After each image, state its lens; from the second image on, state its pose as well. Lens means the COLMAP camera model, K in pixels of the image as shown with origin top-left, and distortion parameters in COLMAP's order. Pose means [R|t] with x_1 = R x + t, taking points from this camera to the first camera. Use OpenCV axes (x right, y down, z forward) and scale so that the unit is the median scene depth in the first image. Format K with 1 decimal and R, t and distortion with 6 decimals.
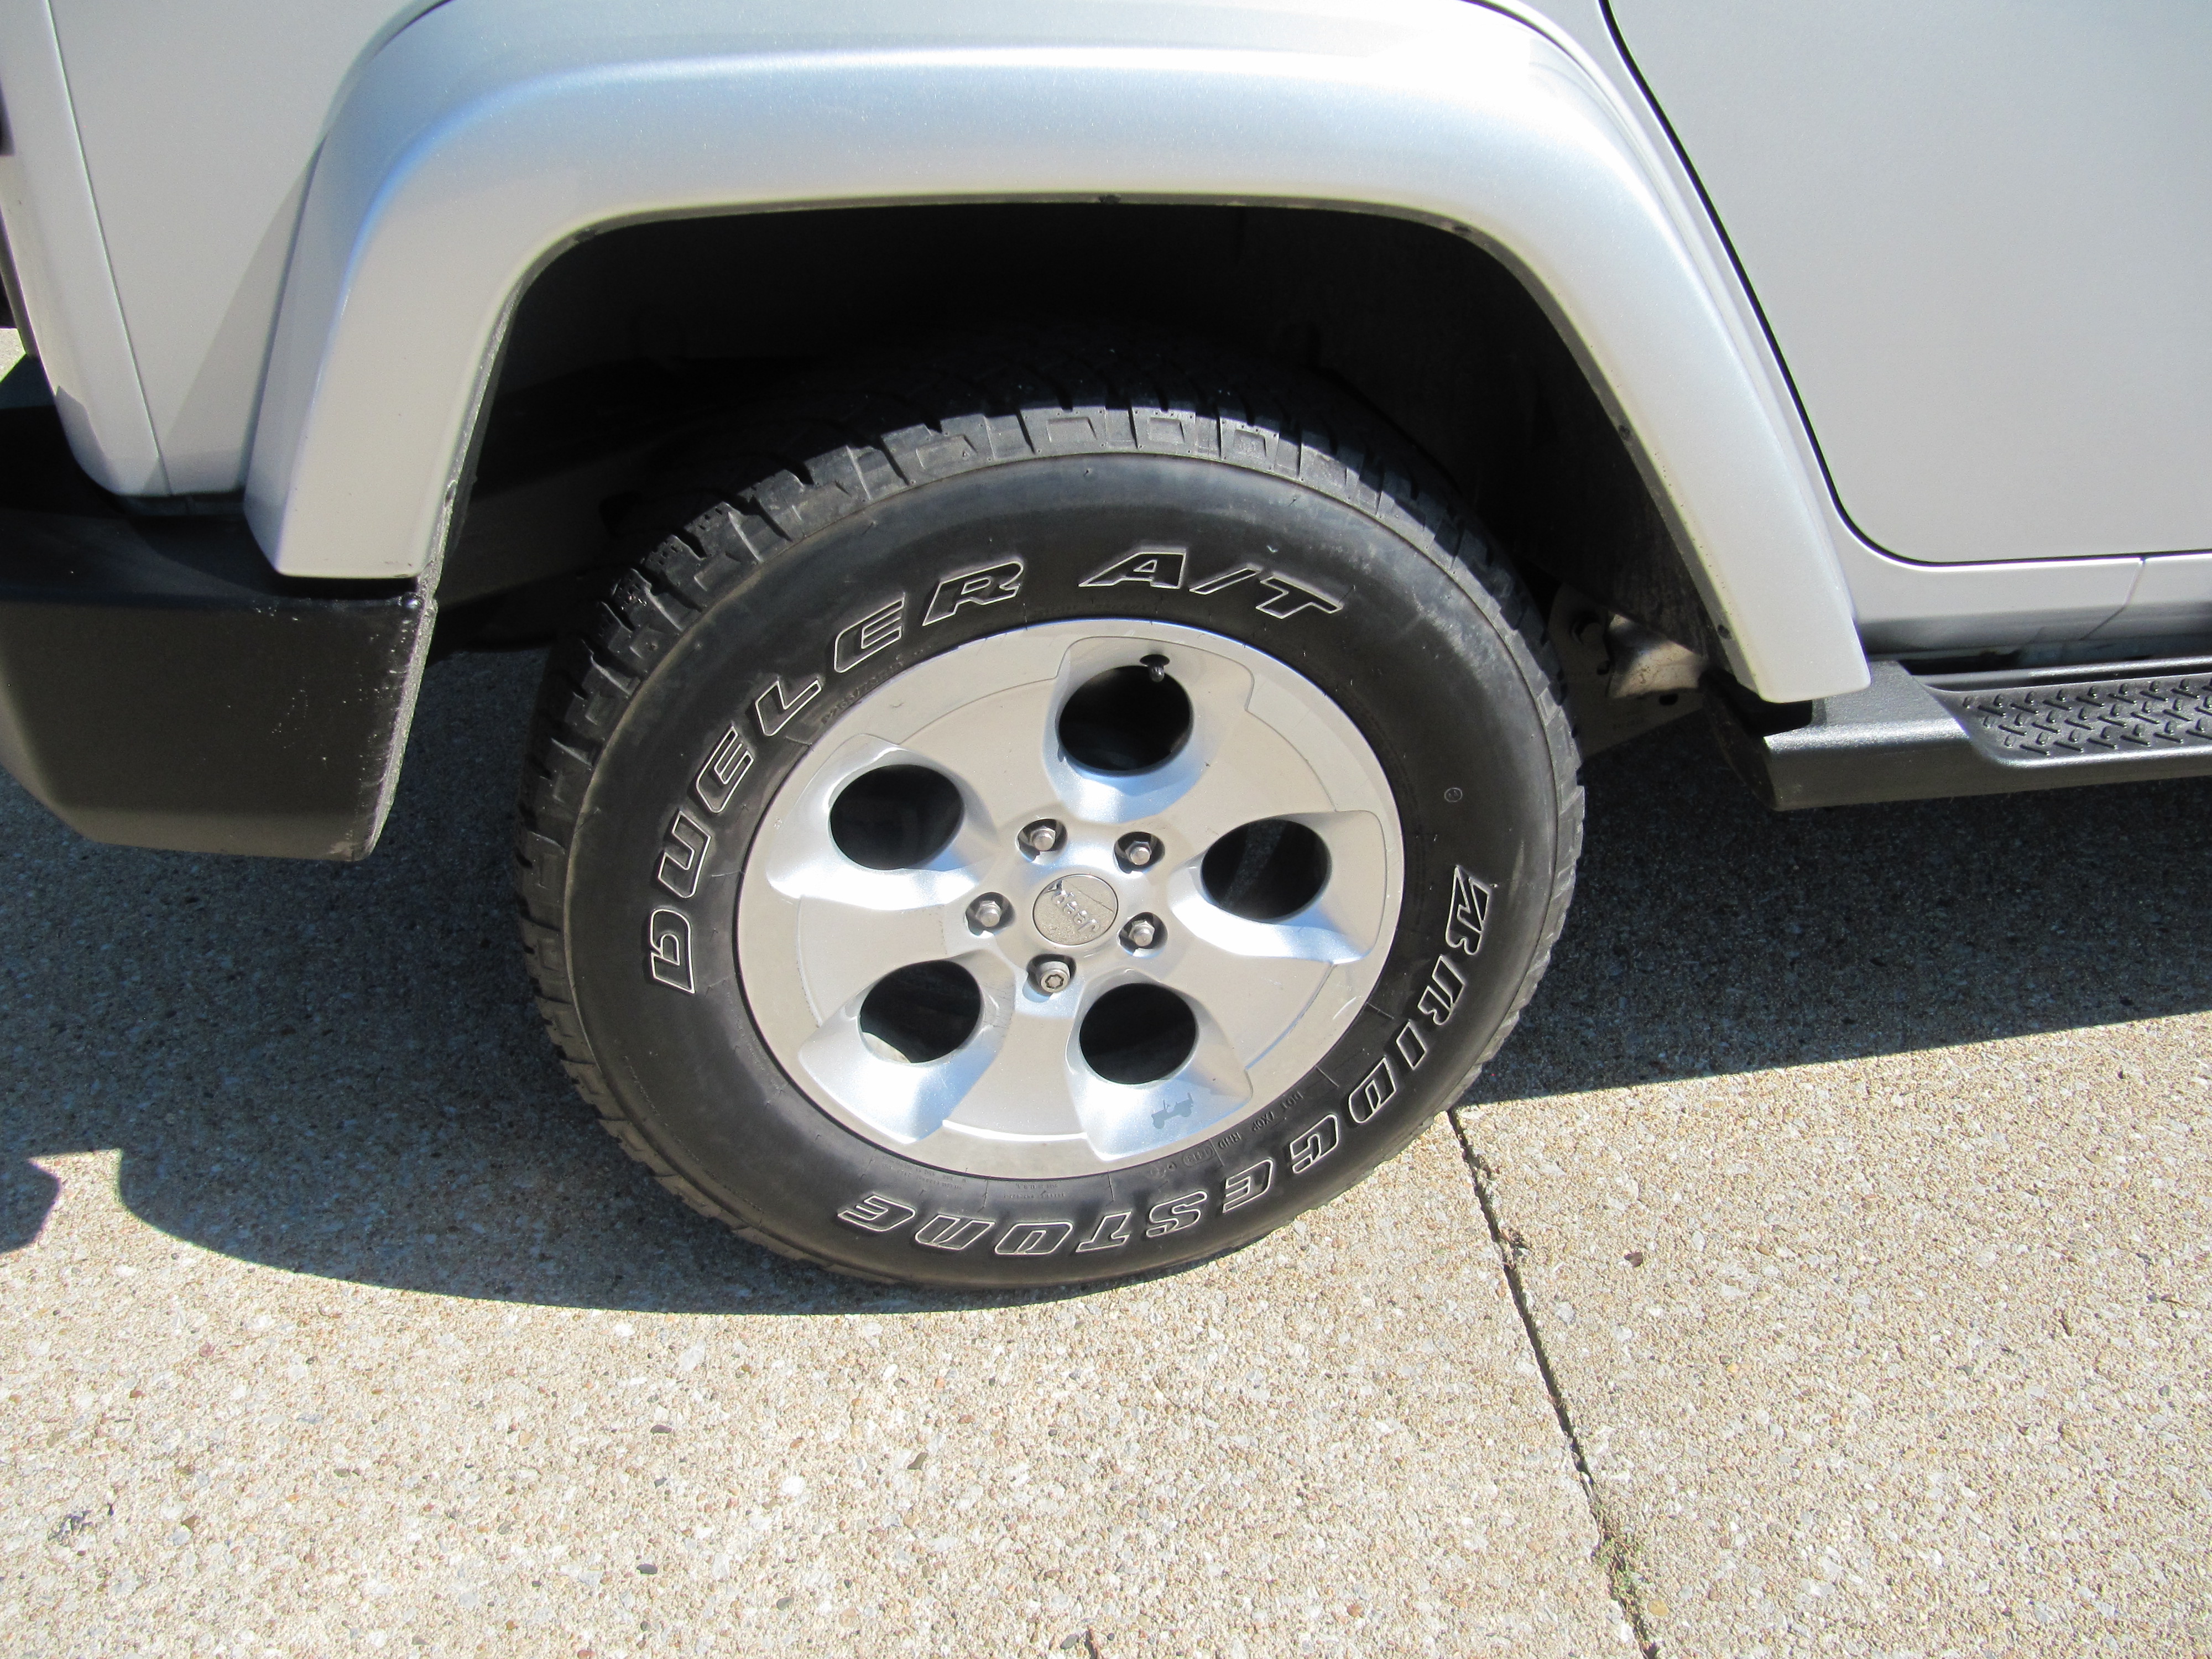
lens RADIAL K [[1816.8, 0, 1099.0], [0, 1816.8, 840.5], [0, 0, 1]] dist [-0.061110, 0.021318]
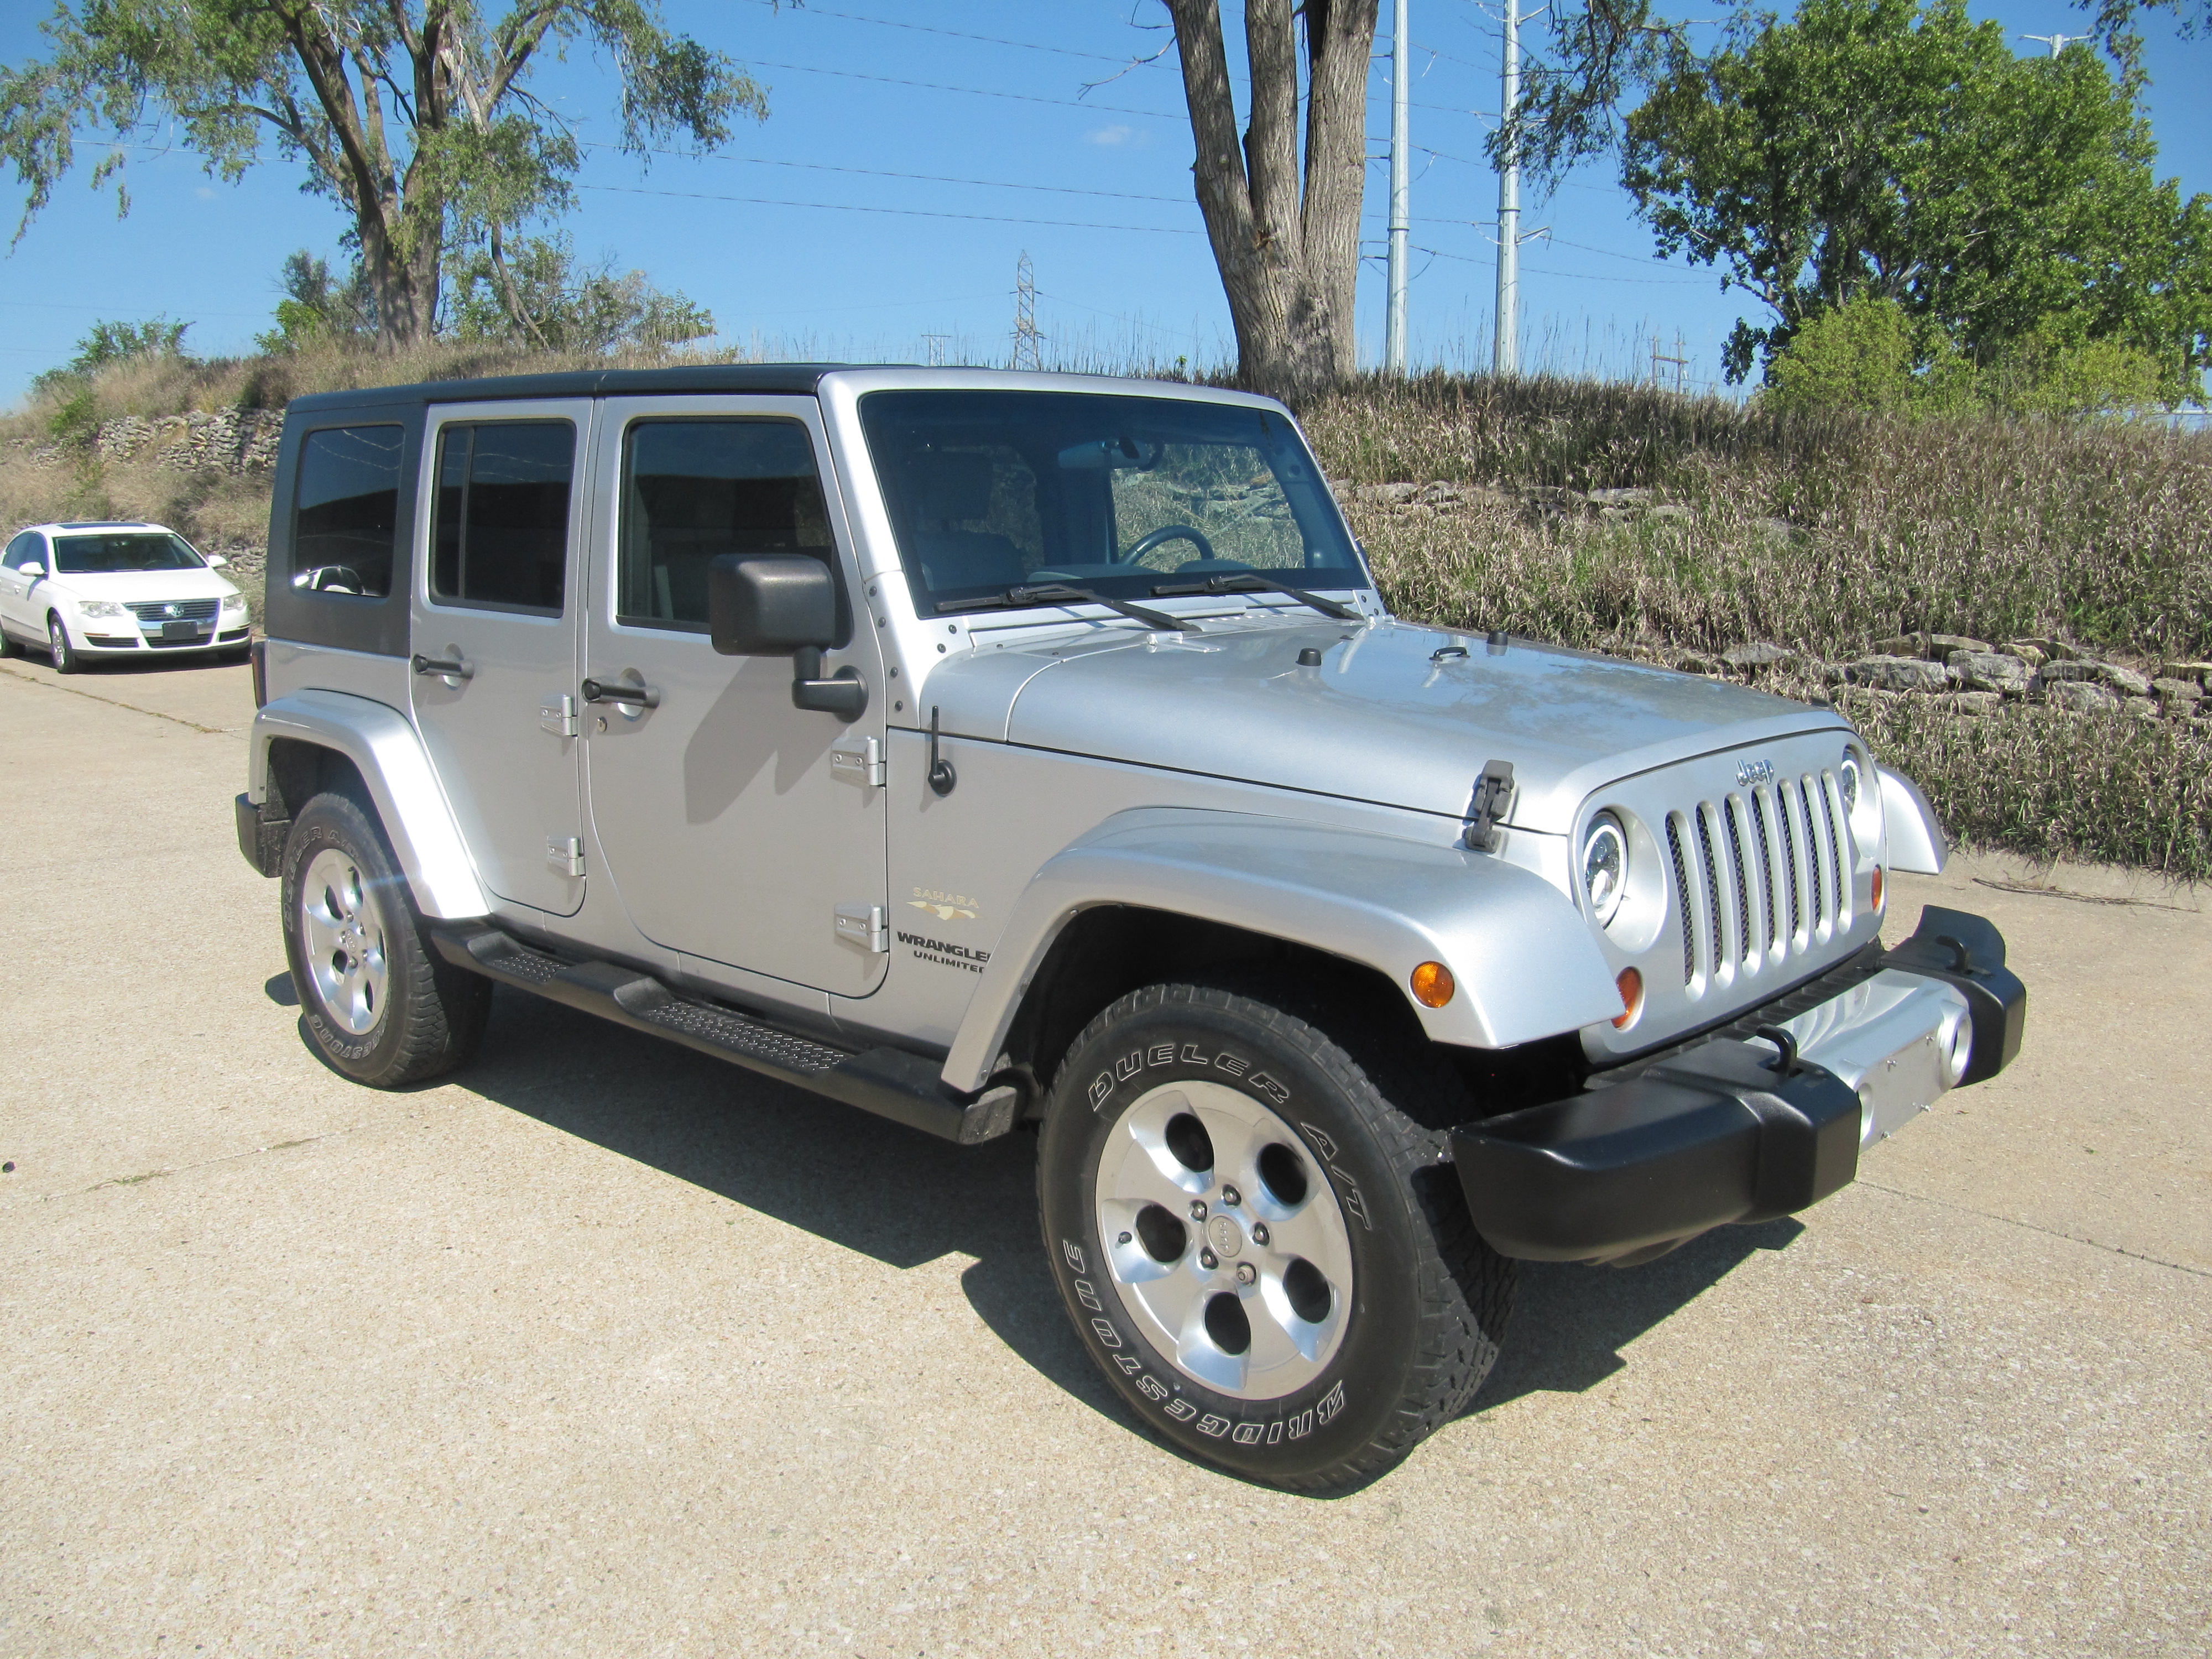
lens RADIAL K [[1816.8, 0, 1113.1], [0, 1816.8, 839.8], [0, 0, 1]] dist [-0.061110, 0.021318]
pose [[0.609437, 0.130604, -0.782004, 3.623137], [-0.421035, 0.889078, -0.179638, -0.135597], [0.671801, 0.438729, 0.596825, -0.173988]]
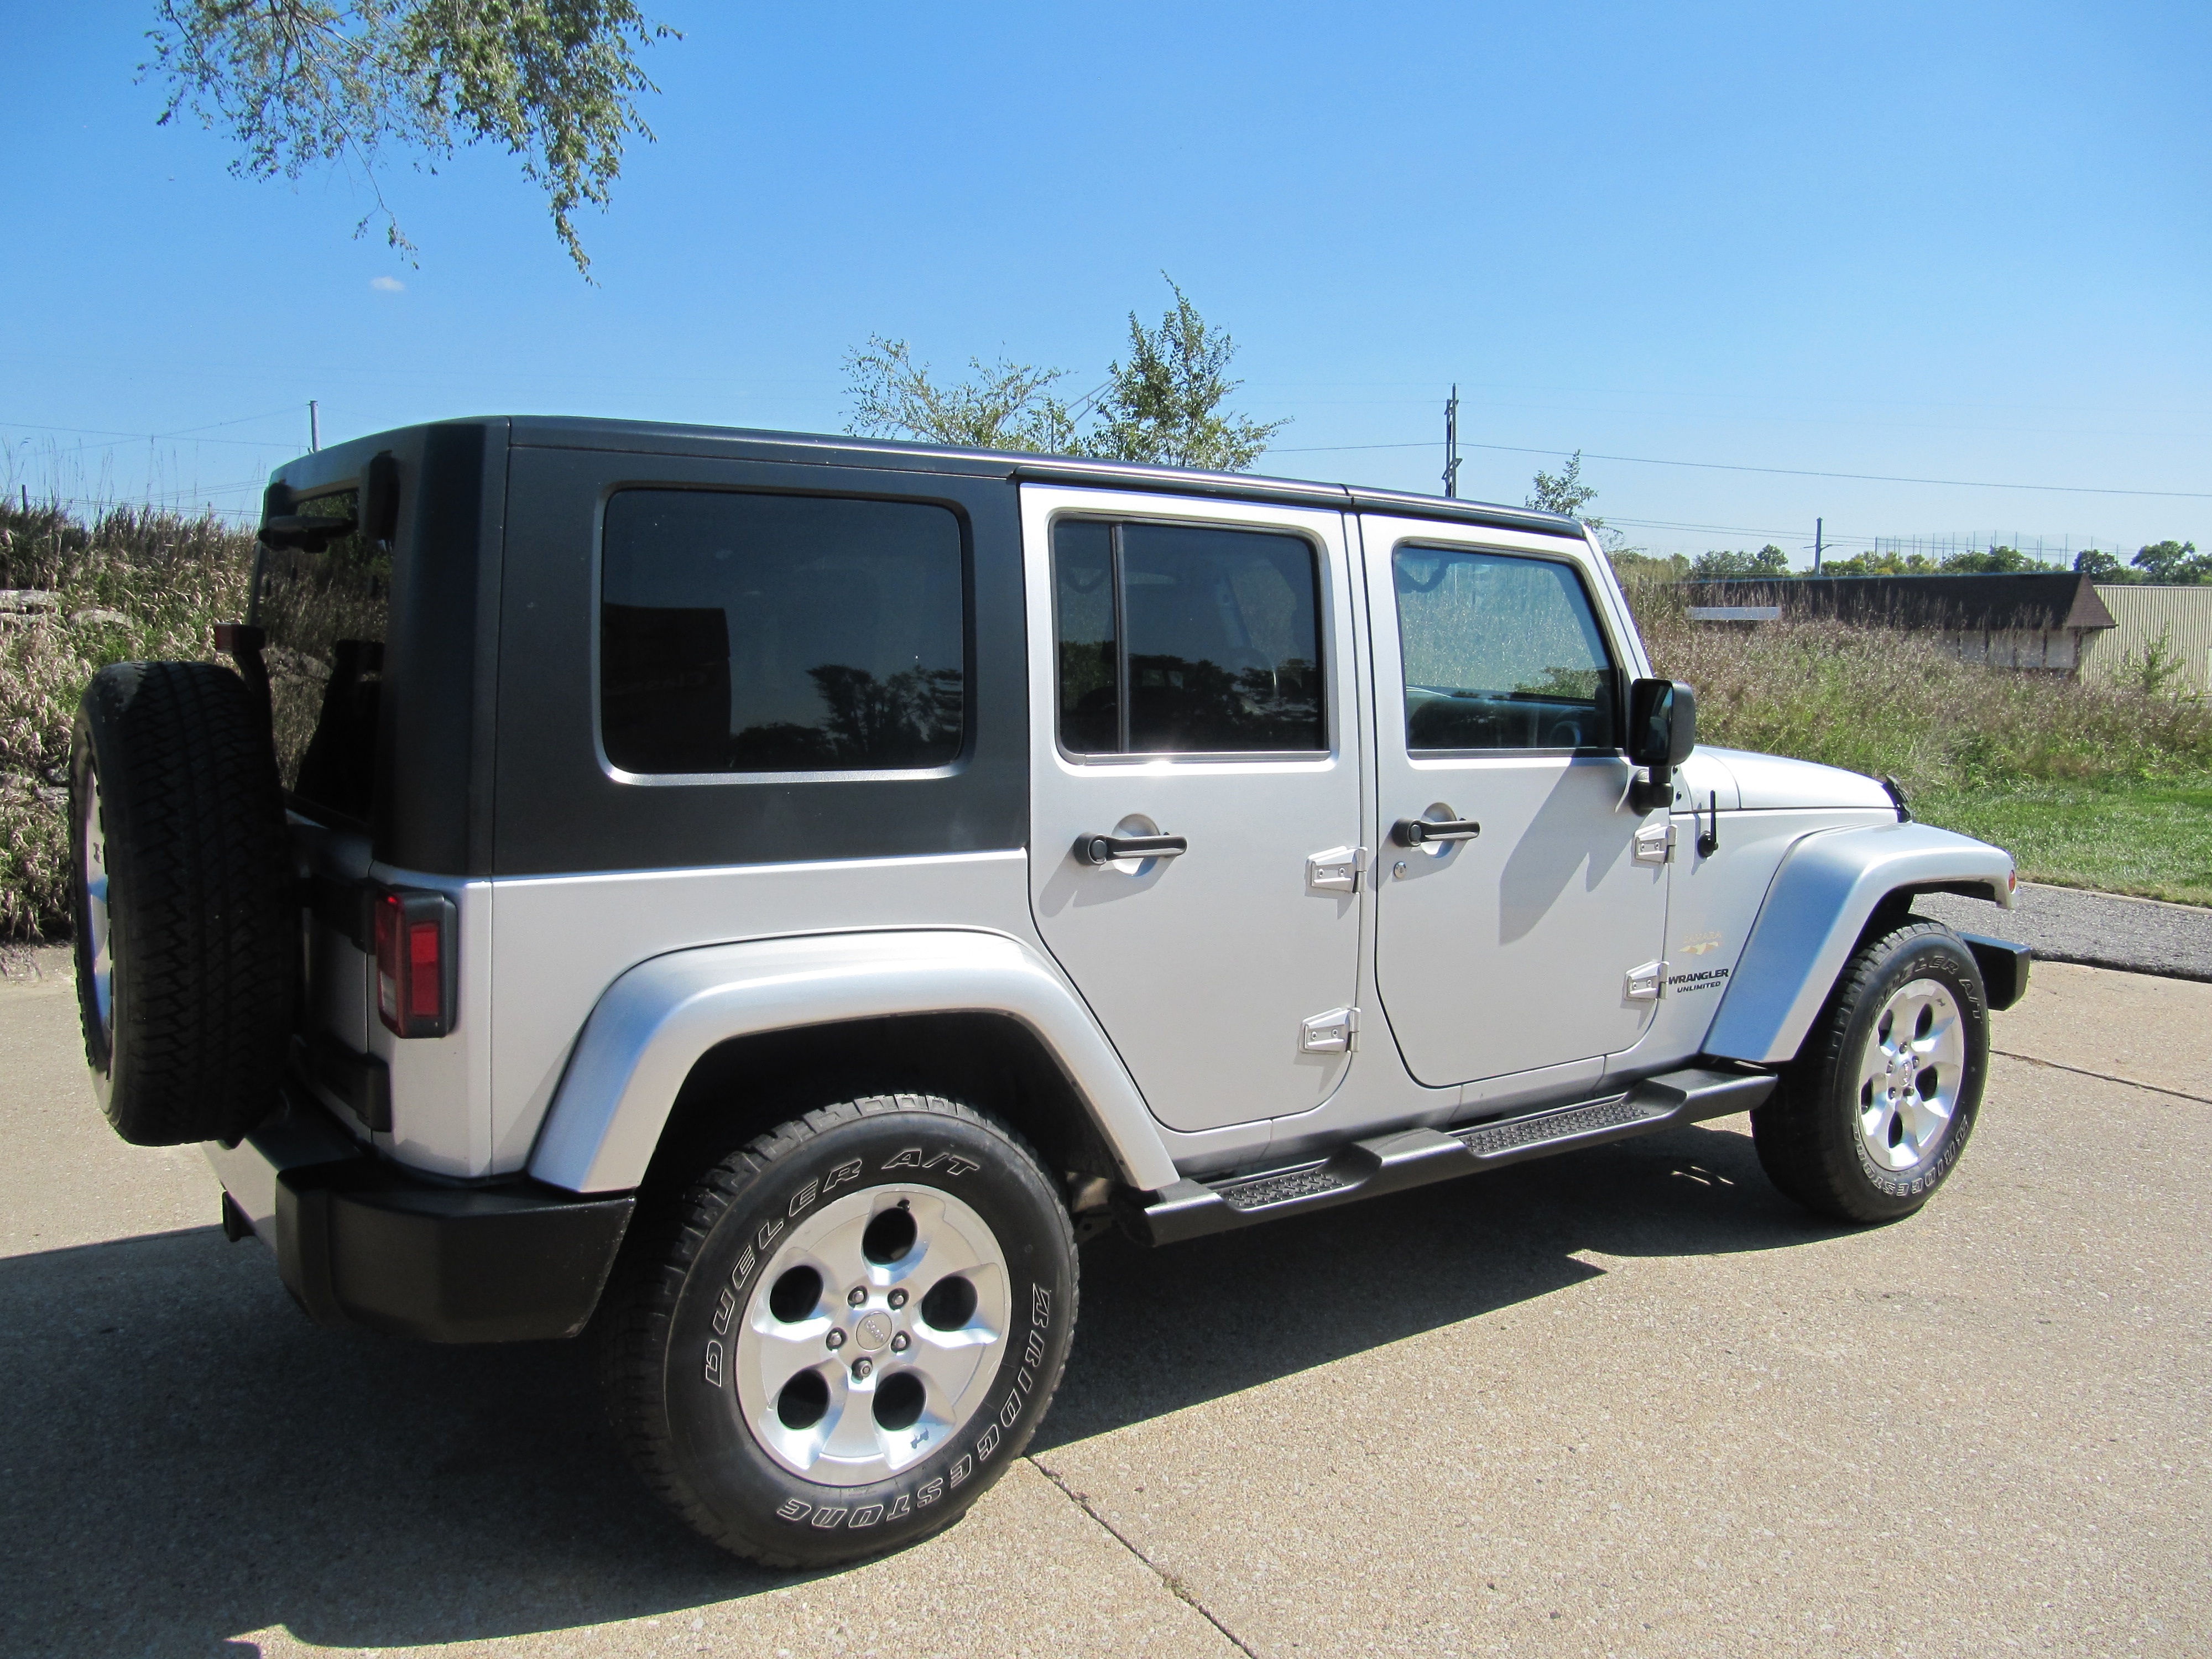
lens RADIAL K [[1816.8, 0, 1104.6], [0, 1816.8, 835.3], [0, 0, 1]] dist [-0.061110, 0.021318]
pose [[0.907146, -0.050337, 0.417795, -0.636480], [0.224507, 0.897615, -0.379319, 0.388444], [-0.355925, 0.437896, 0.825569, -1.137302]]
